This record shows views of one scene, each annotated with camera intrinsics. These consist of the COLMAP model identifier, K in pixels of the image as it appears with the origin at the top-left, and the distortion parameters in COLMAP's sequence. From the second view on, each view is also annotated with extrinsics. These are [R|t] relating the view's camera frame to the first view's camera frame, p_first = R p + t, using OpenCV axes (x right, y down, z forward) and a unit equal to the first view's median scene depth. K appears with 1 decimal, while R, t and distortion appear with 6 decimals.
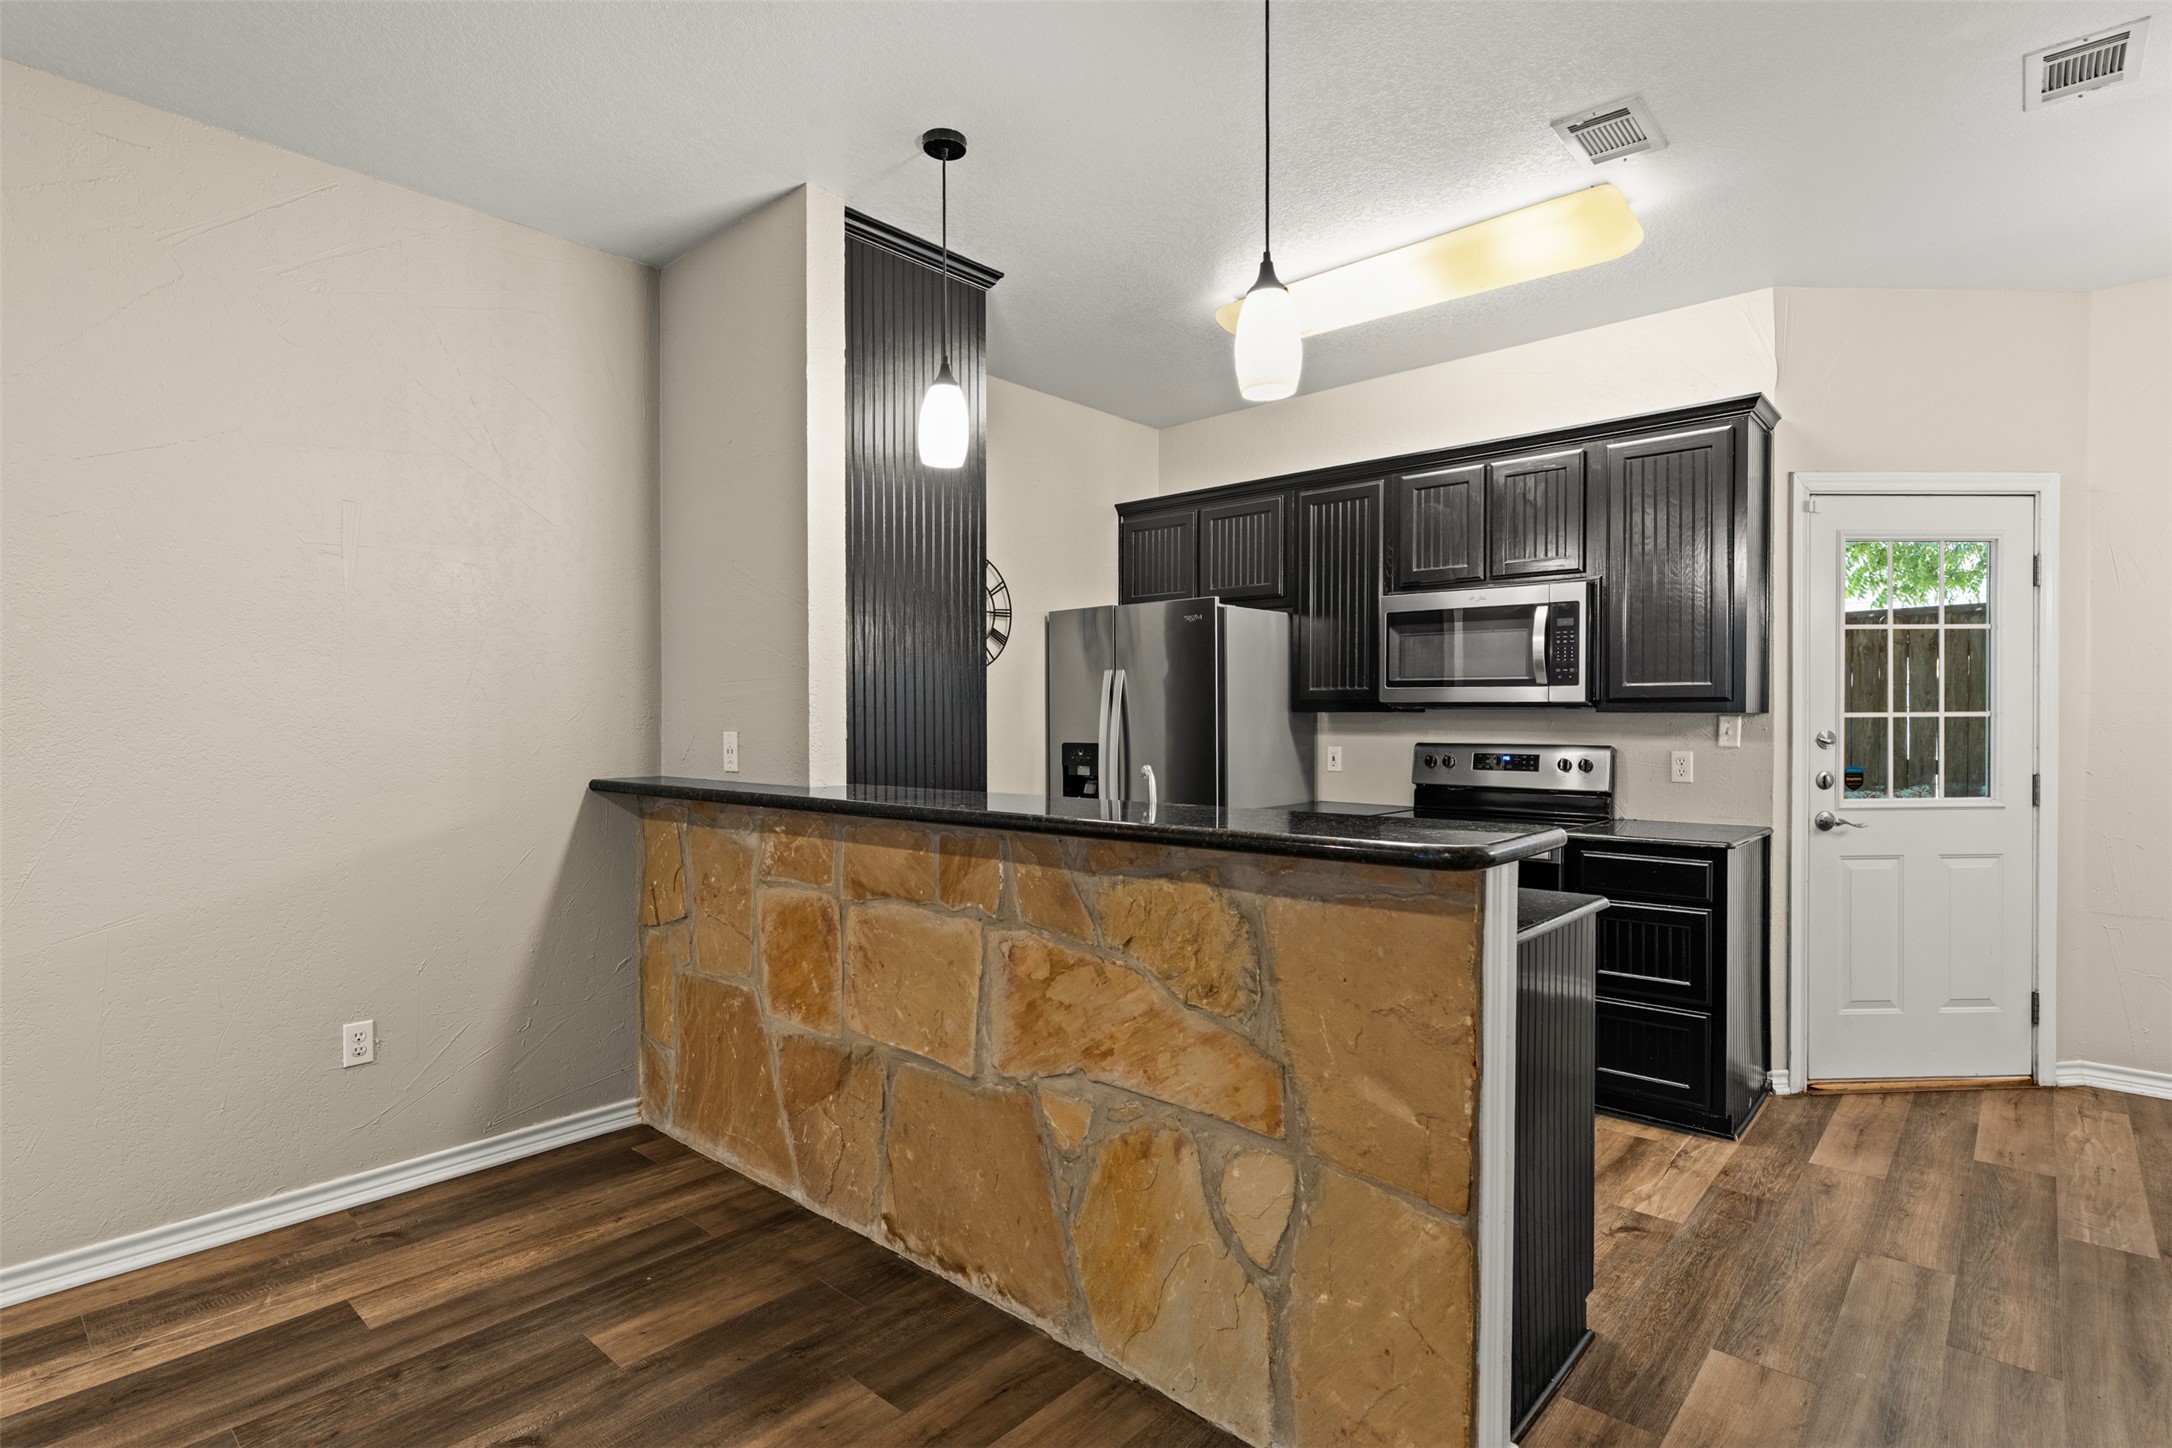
lens RADIAL K [[1054.3, 0, 1093.4], [0, 1054.3, 728.8], [0, 0, 1]] dist [0.002737, -0.001453]
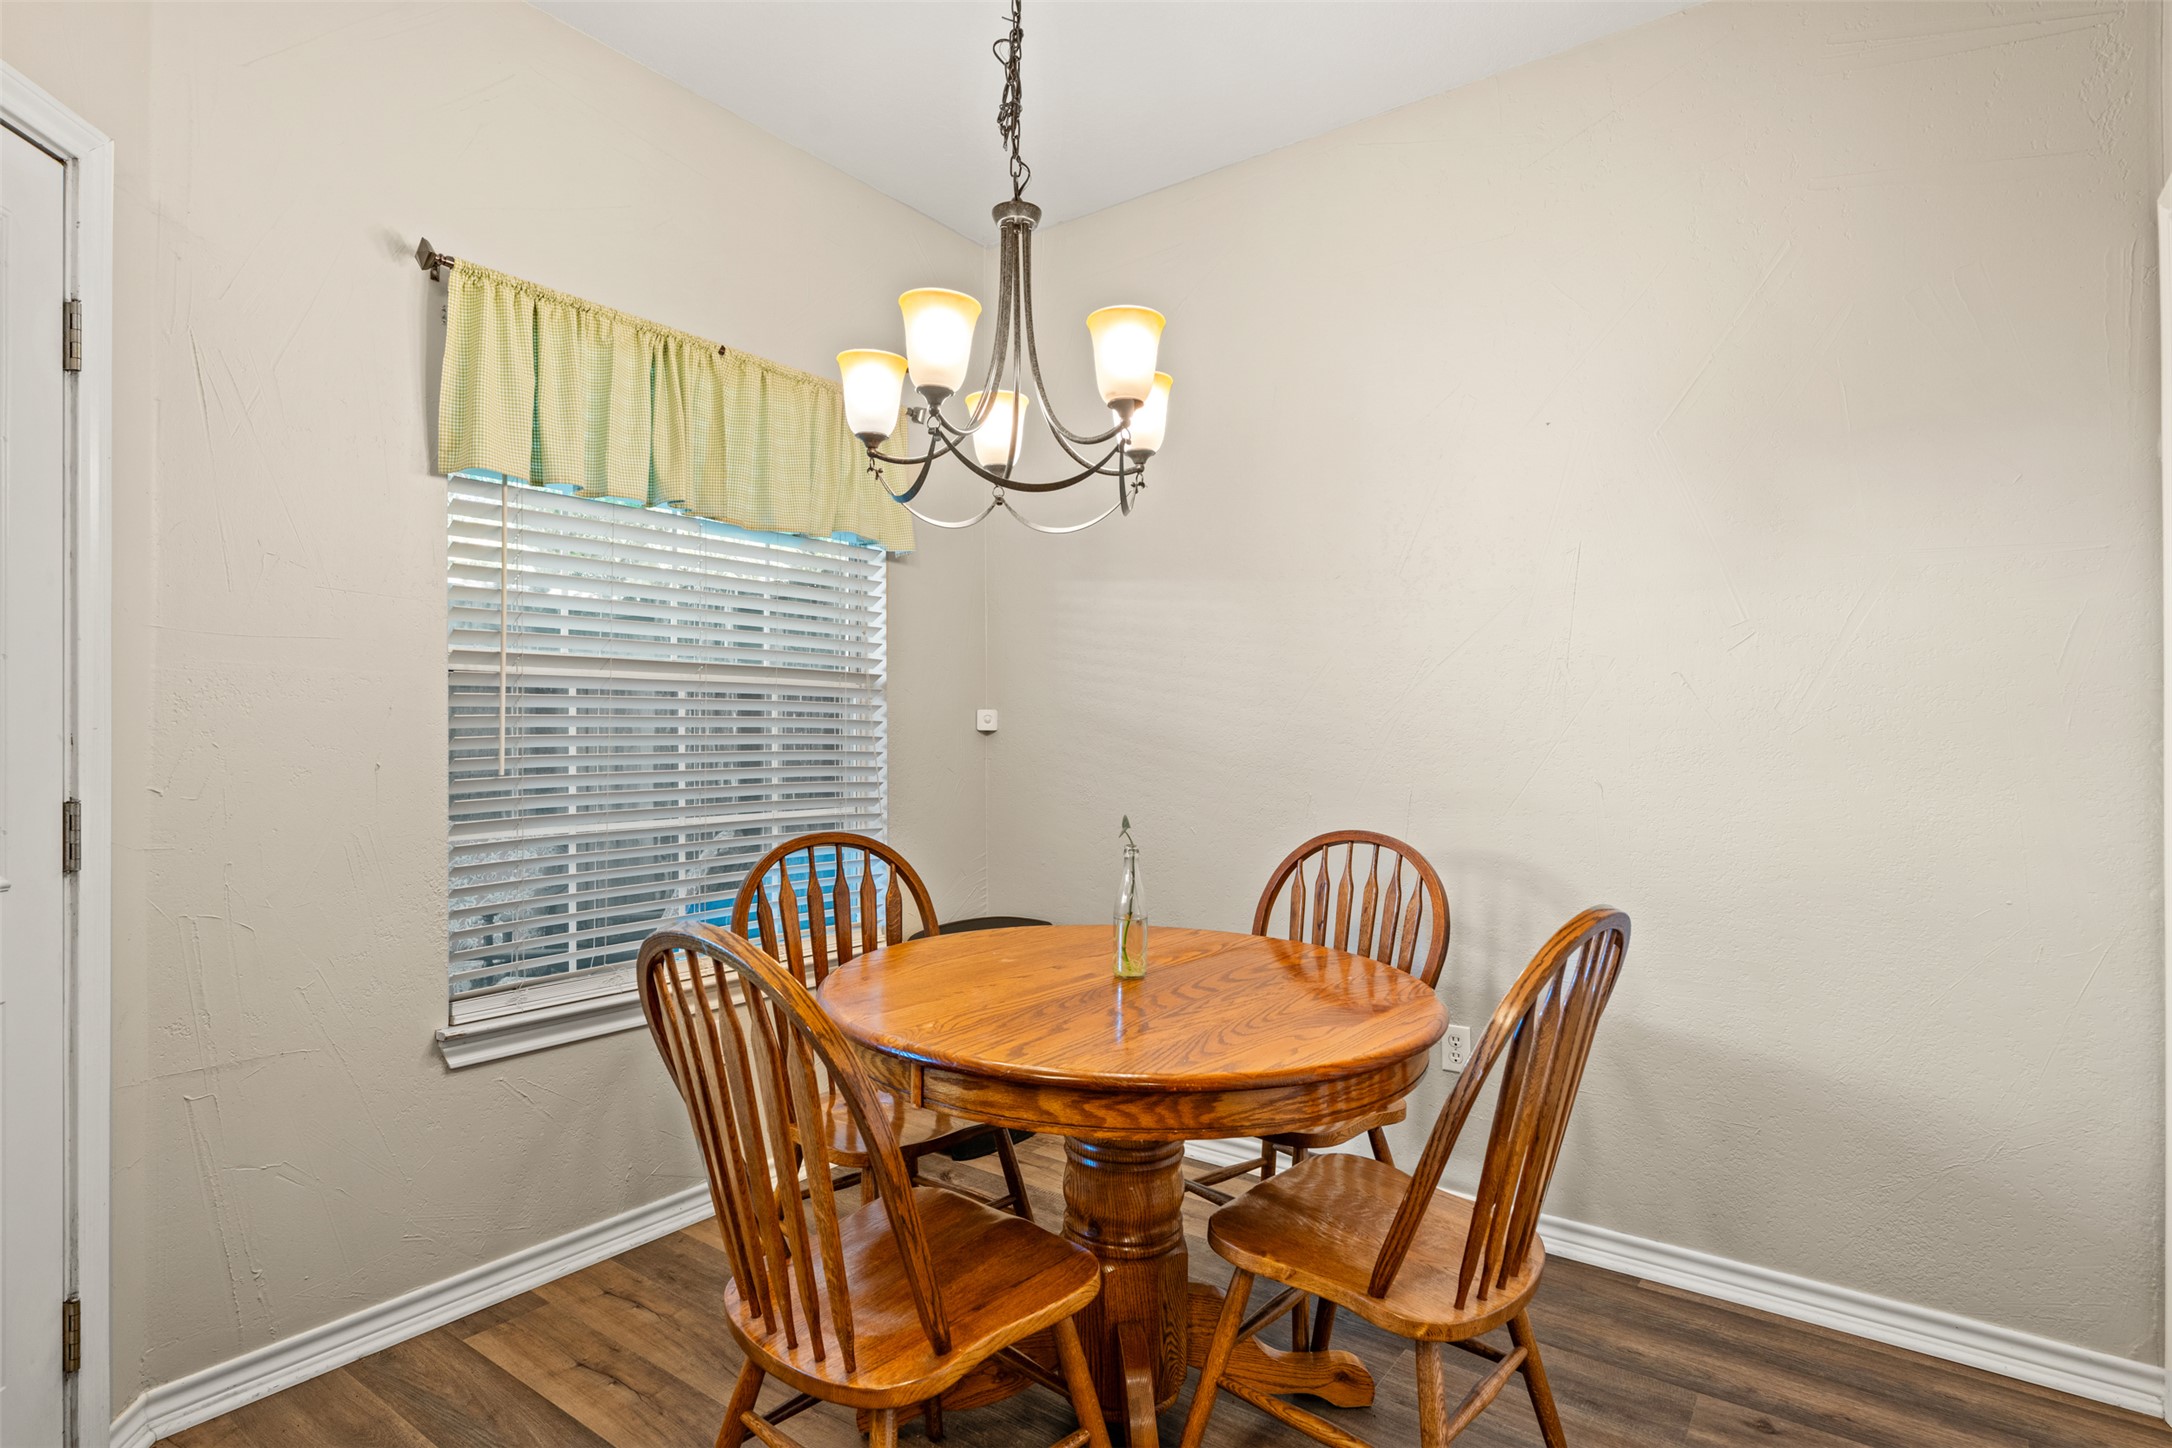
lens RADIAL K [[1119.0, 0, 1082.2], [0, 1119.0, 736.0], [0, 0, 1]] dist [-0.002796, -0.001081]
pose [[-0.106795, -0.000081, 0.994281, 0.423475], [0.010475, 0.999944, 0.001207, 0.020807], [-0.994226, 0.010544, -0.106788, 0.693087]]
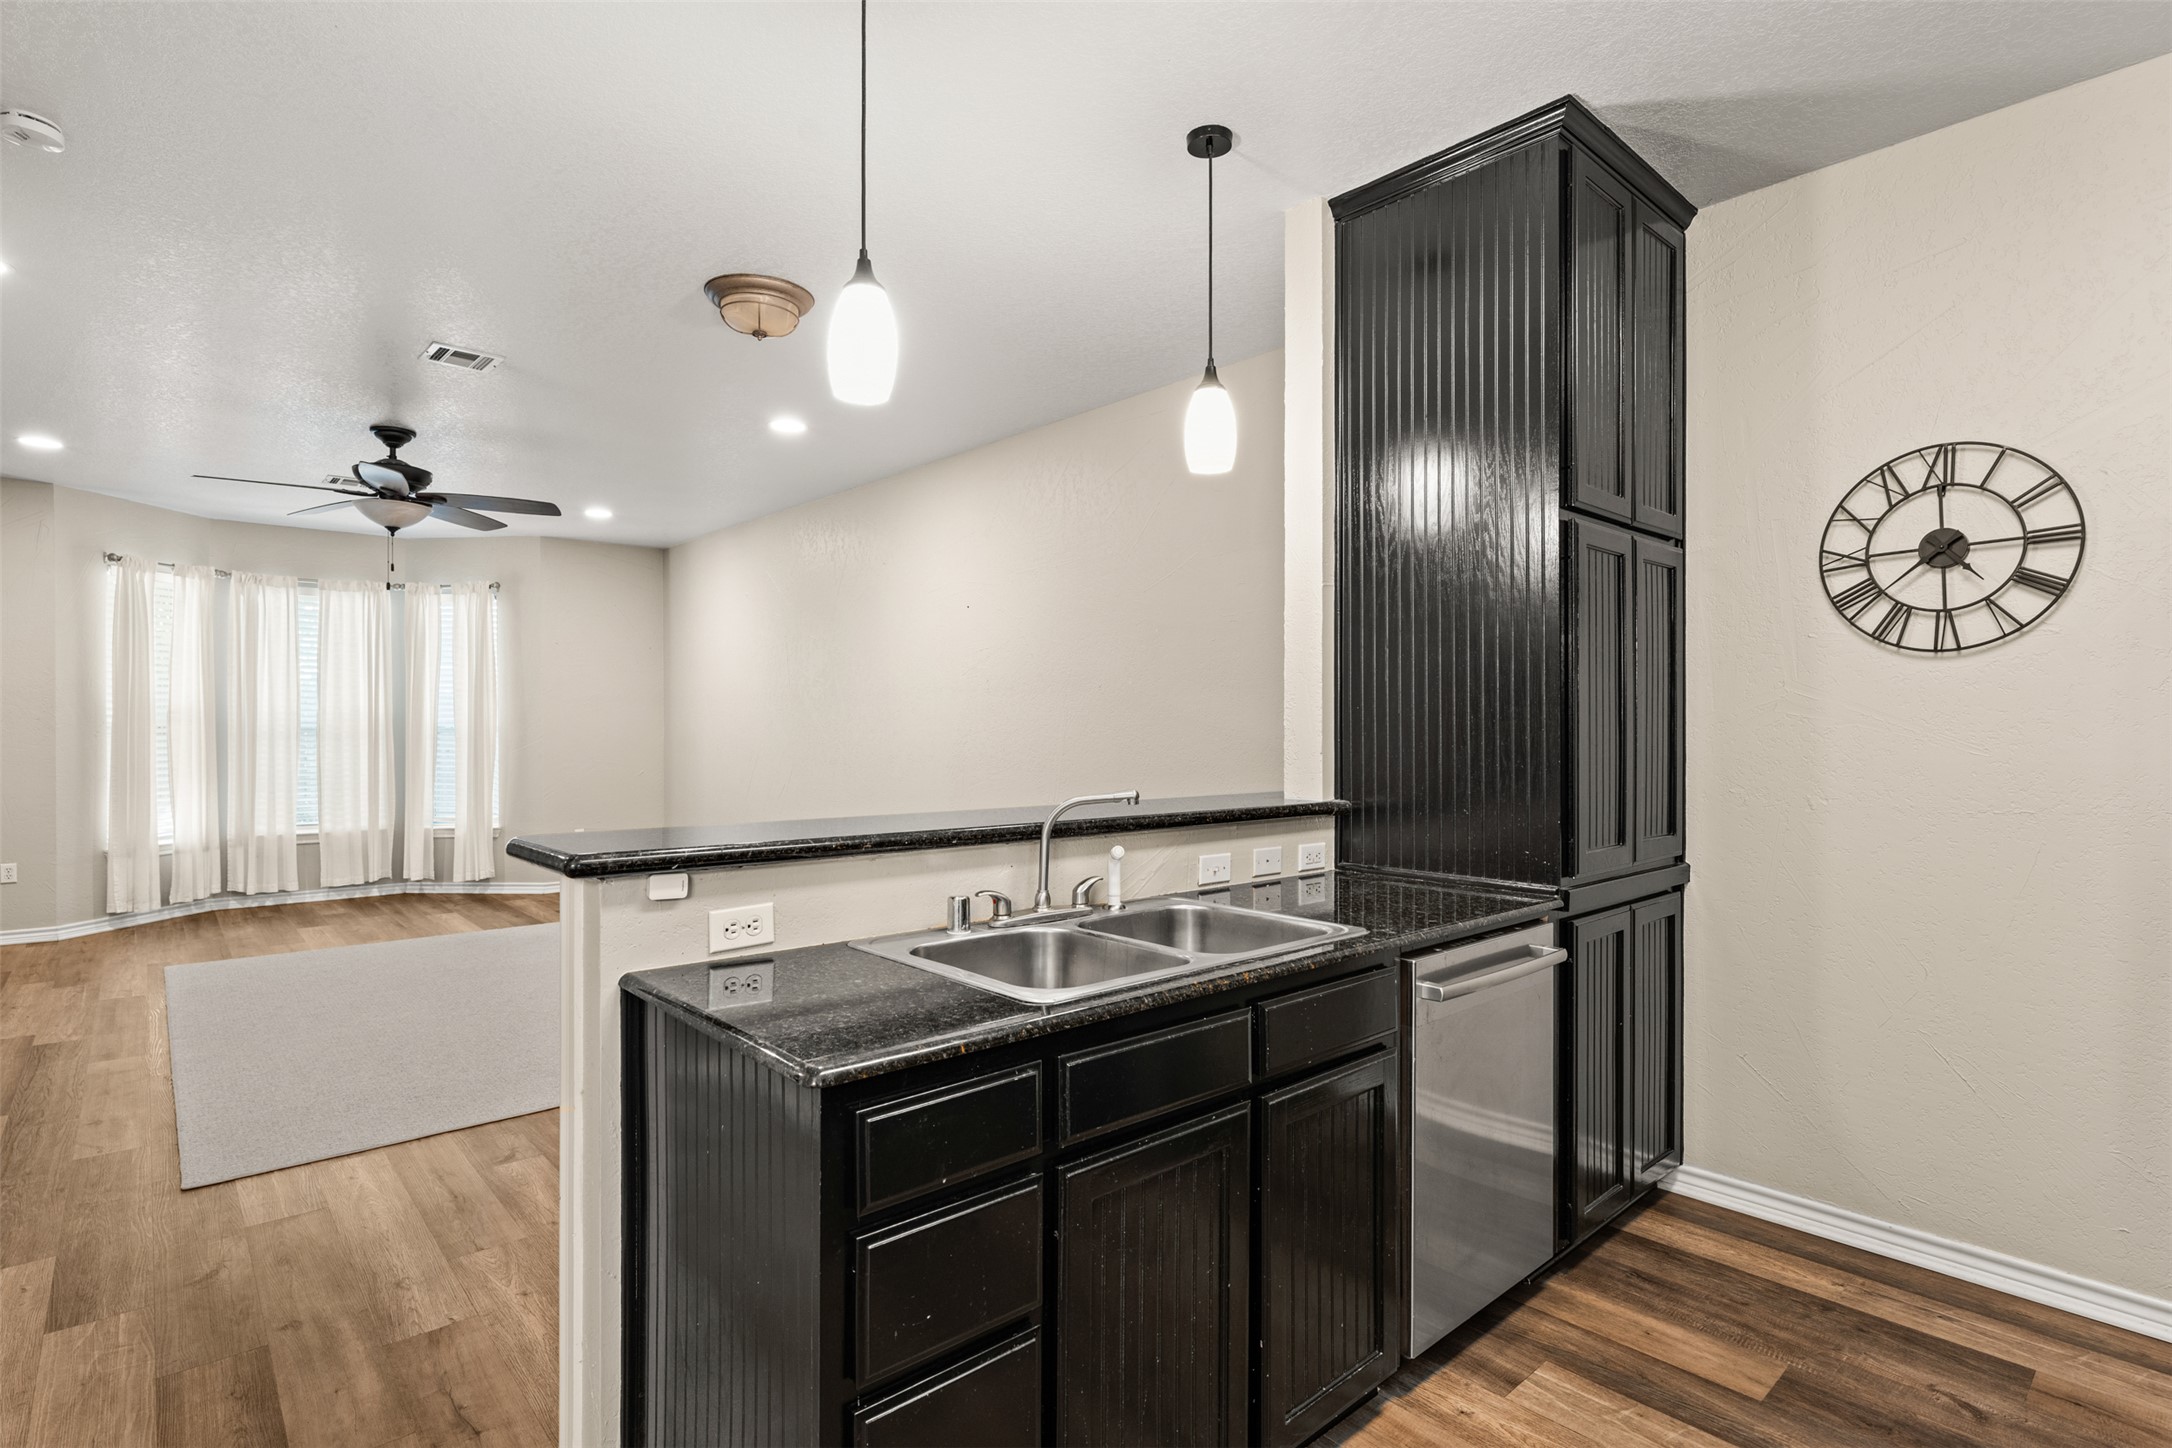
lens RADIAL K [[1054.3, 0, 1084.1], [0, 1054.3, 728.6], [0, 0, 1]] dist [0.002737, -0.001453]
pose [[-0.108719, 0.002046, -0.994070, 0.669953], [-0.012235, 0.999919, 0.003396, -0.012761], [0.993997, 0.012532, -0.108685, 0.796568]]
